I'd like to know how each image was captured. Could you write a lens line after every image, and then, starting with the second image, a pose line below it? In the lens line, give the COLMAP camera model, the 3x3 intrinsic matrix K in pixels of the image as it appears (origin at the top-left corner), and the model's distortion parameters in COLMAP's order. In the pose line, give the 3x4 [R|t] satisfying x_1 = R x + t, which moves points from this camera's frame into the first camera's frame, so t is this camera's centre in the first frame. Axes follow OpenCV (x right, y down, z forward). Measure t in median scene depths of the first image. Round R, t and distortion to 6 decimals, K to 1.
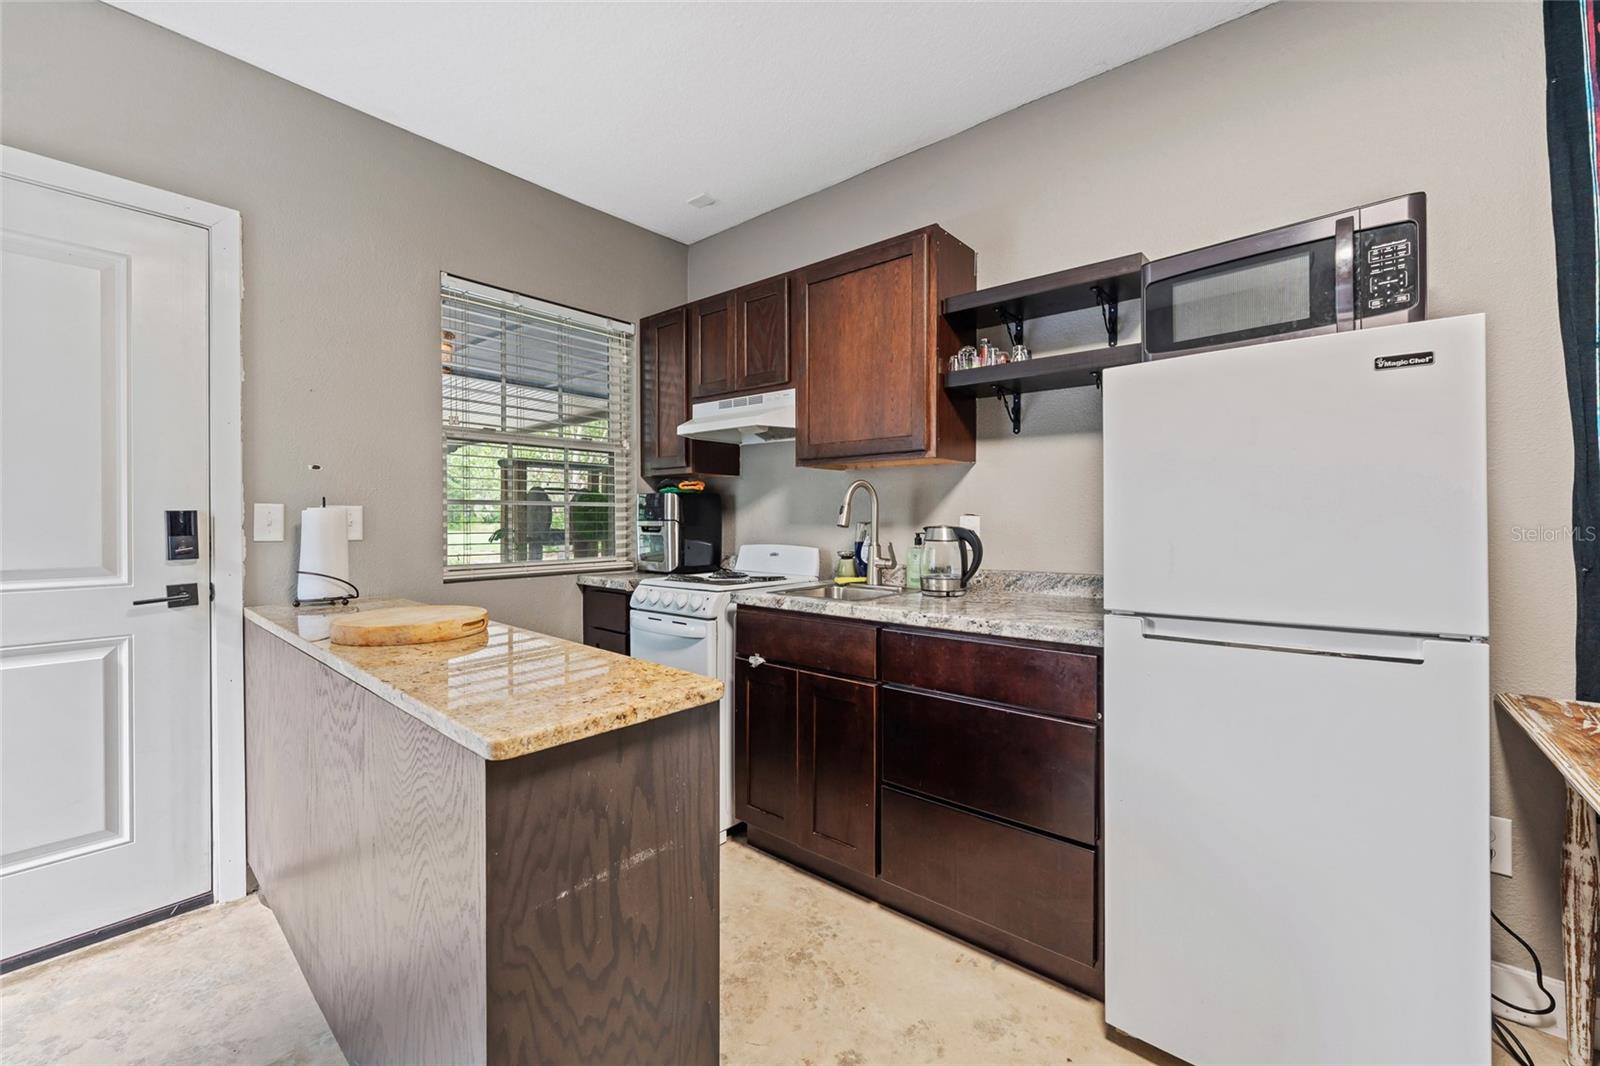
lens RADIAL K [[650.3, 0, 798.7], [0, 650.3, 525.4], [0, 0, 1]] dist [-0.000923, -0.000866]
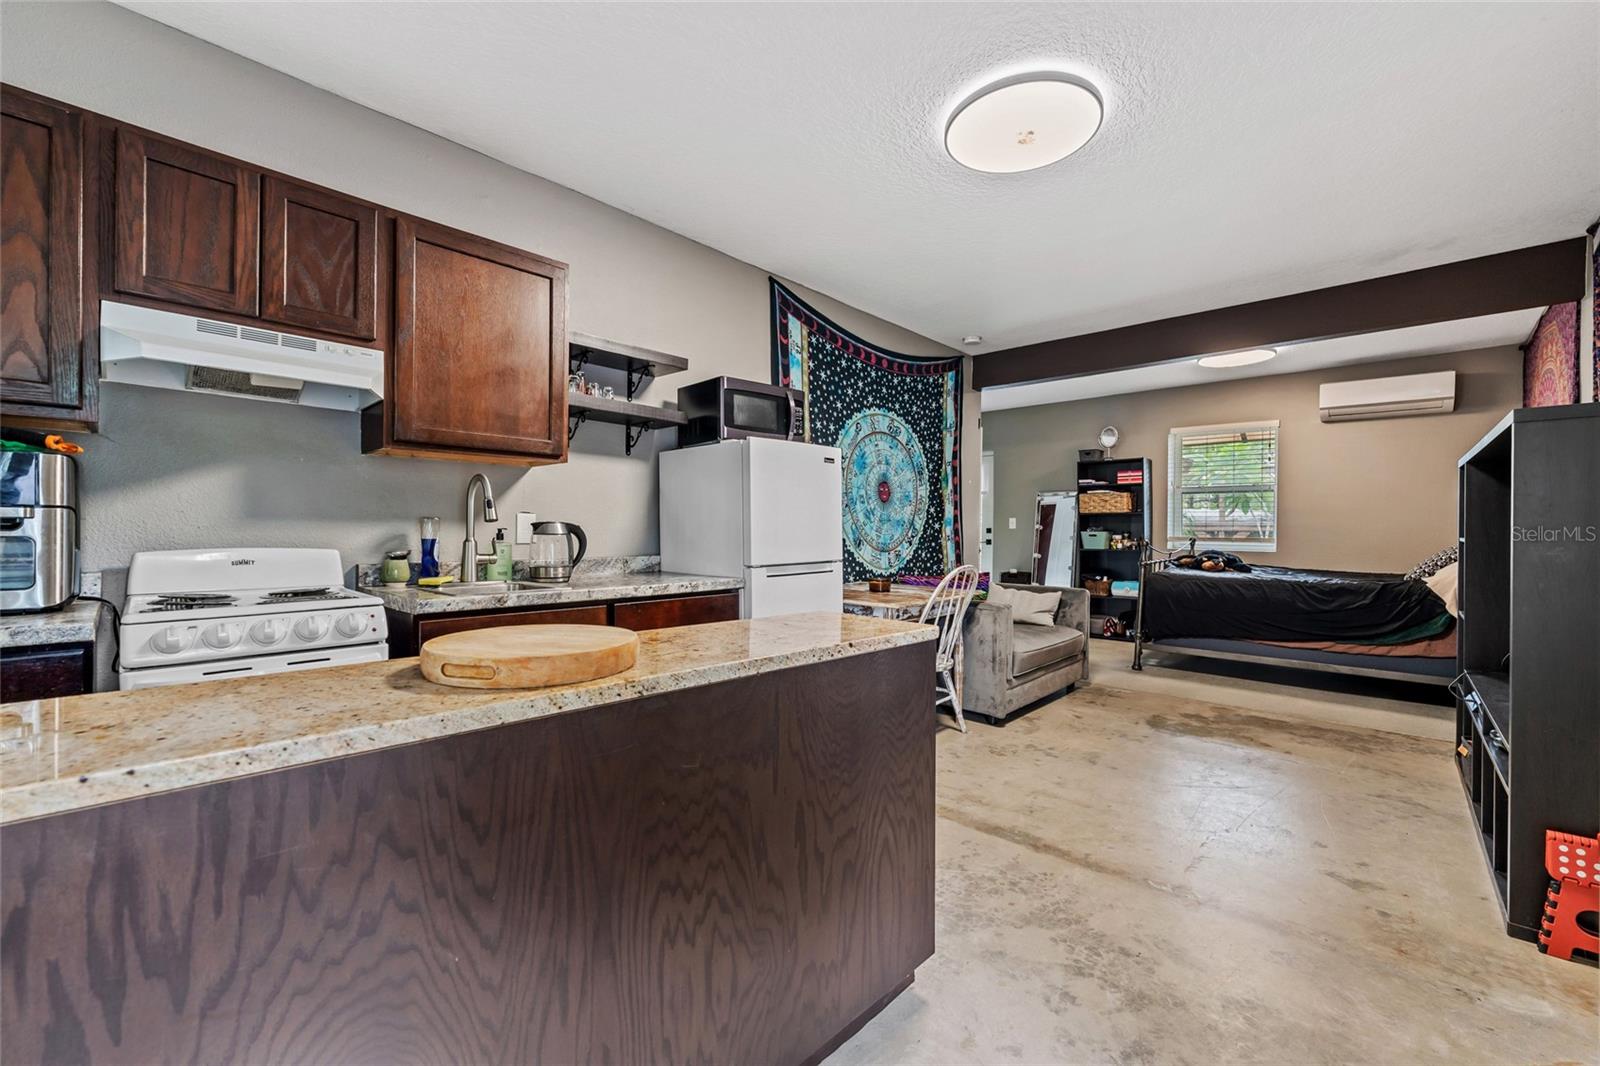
lens RADIAL K [[650.3, 0, 800.5], [0, 650.3, 534.5], [0, 0, 1]] dist [-0.000923, -0.000866]
pose [[0.051510, -0.006324, 0.998652, -0.968003], [0.005582, 0.999966, 0.006045, 0.020483], [-0.998657, 0.005263, 0.051544, 0.533857]]
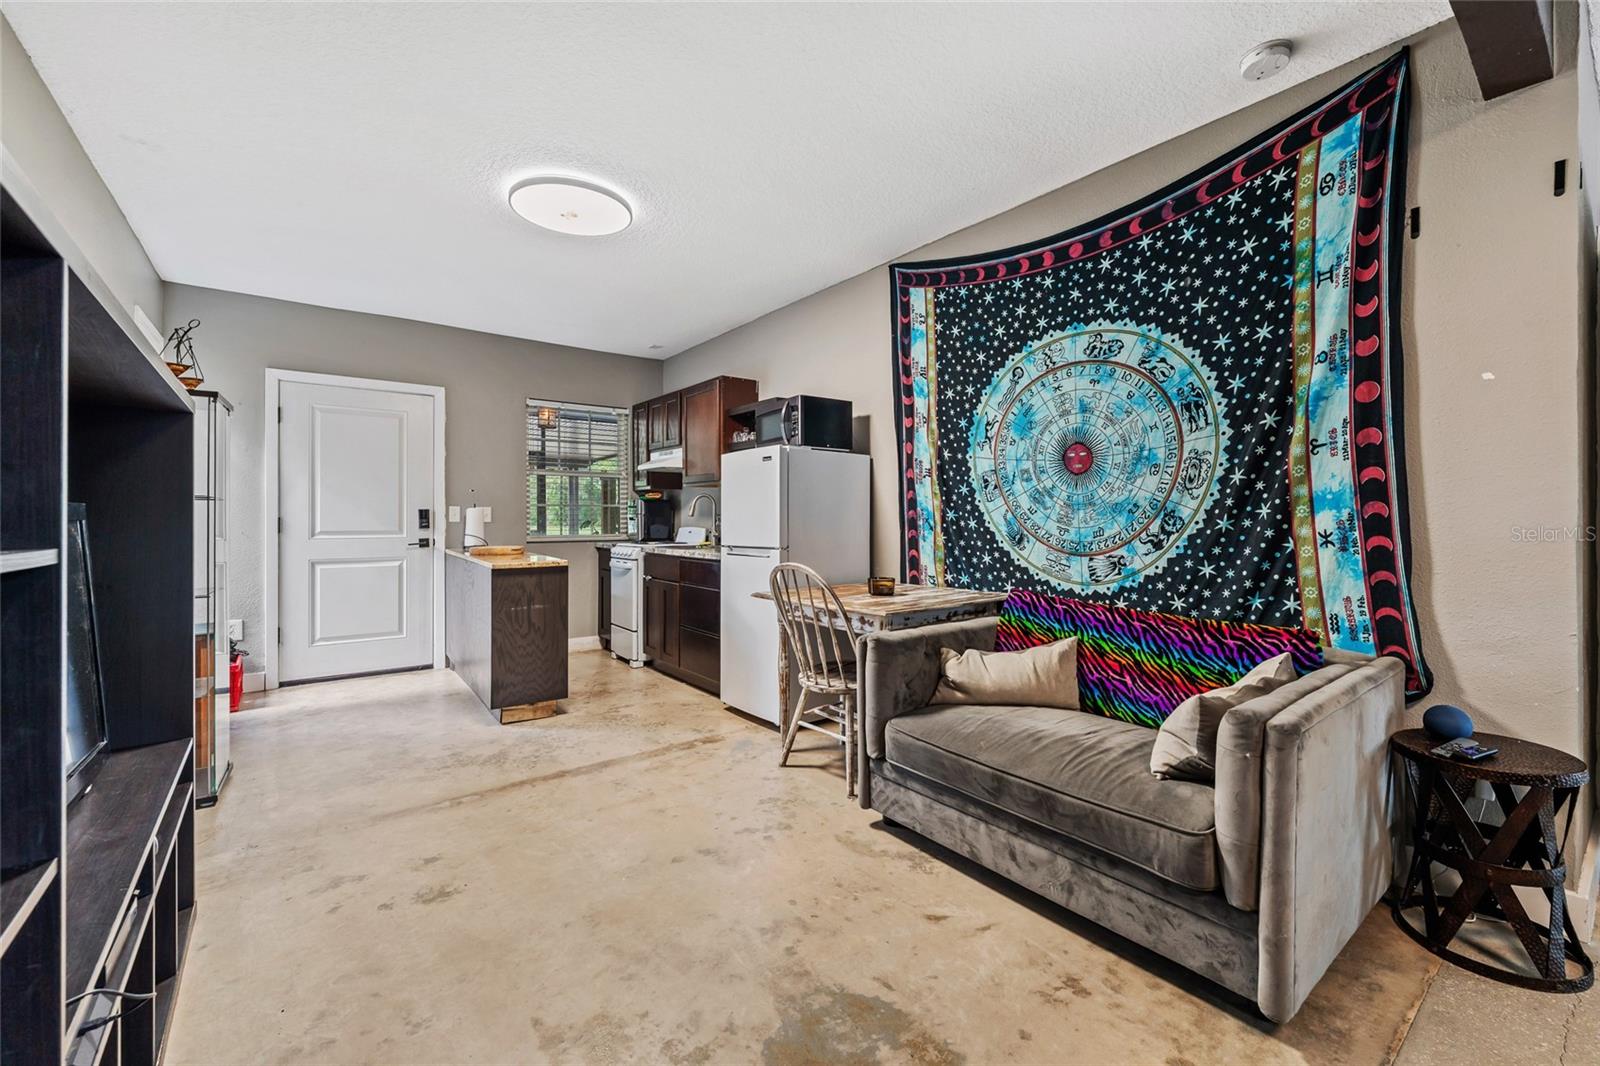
lens RADIAL K [[650.3, 0, 803.3], [0, 650.3, 521.4], [0, 0, 1]] dist [-0.000923, -0.000866]
pose [[0.976600, 0.001534, -0.215058, 0.955643], [-0.002782, 0.999981, -0.005497, 0.031767], [0.215045, 0.005966, 0.976586, -1.063563]]
